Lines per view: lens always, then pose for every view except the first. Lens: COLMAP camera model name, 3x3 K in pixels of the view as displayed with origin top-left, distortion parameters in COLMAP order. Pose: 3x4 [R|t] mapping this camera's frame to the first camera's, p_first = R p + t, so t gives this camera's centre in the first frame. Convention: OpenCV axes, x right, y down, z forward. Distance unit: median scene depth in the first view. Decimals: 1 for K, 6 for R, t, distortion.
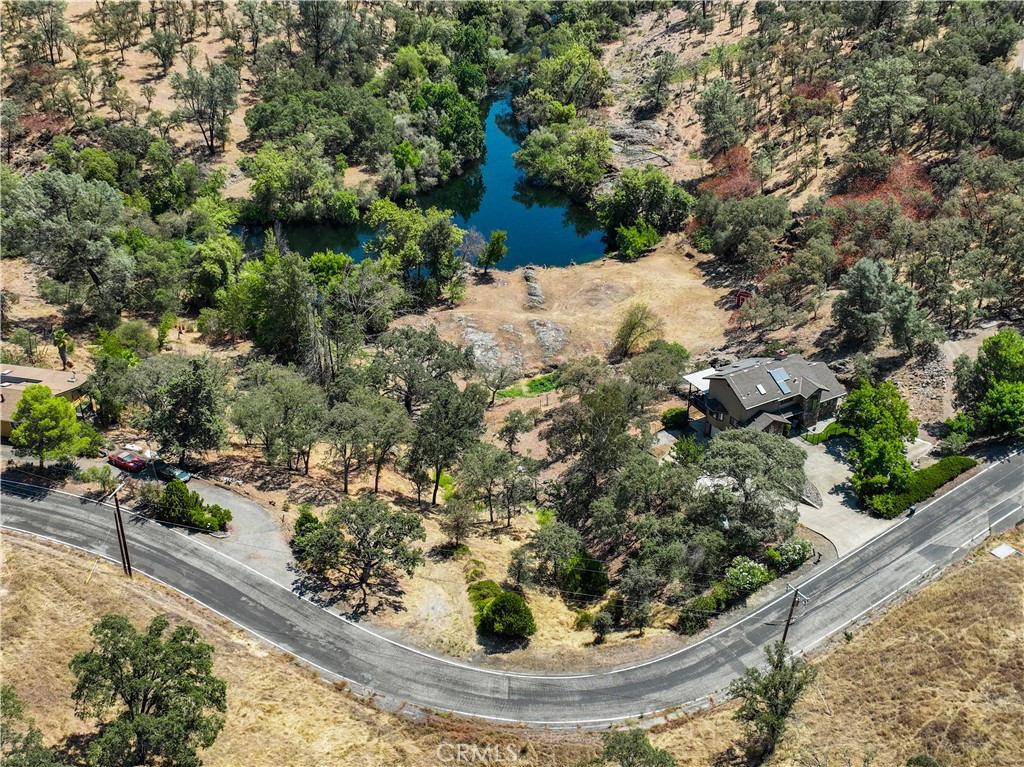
lens RADIAL K [[1158.5, 0, 509.4], [0, 1158.5, 380.8], [0, 0, 1]] dist [0.013038, 0.000000]
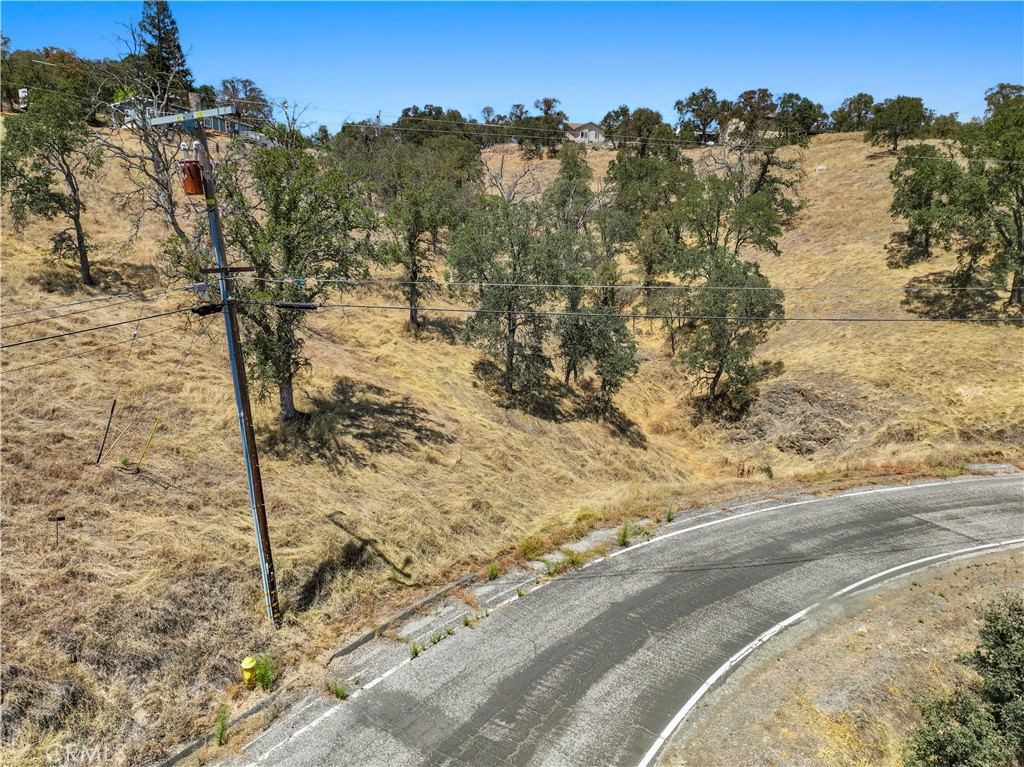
lens RADIAL K [[719.7, 0, 516.5], [0, 719.7, 384.0], [0, 0, 1]] dist [0.001516, -0.003630]
pose [[-0.889171, 0.086708, -0.449285, 0.095151], [-0.236385, 0.753667, 0.613277, 0.042868], [0.391787, 0.651512, -0.649642, 0.424036]]
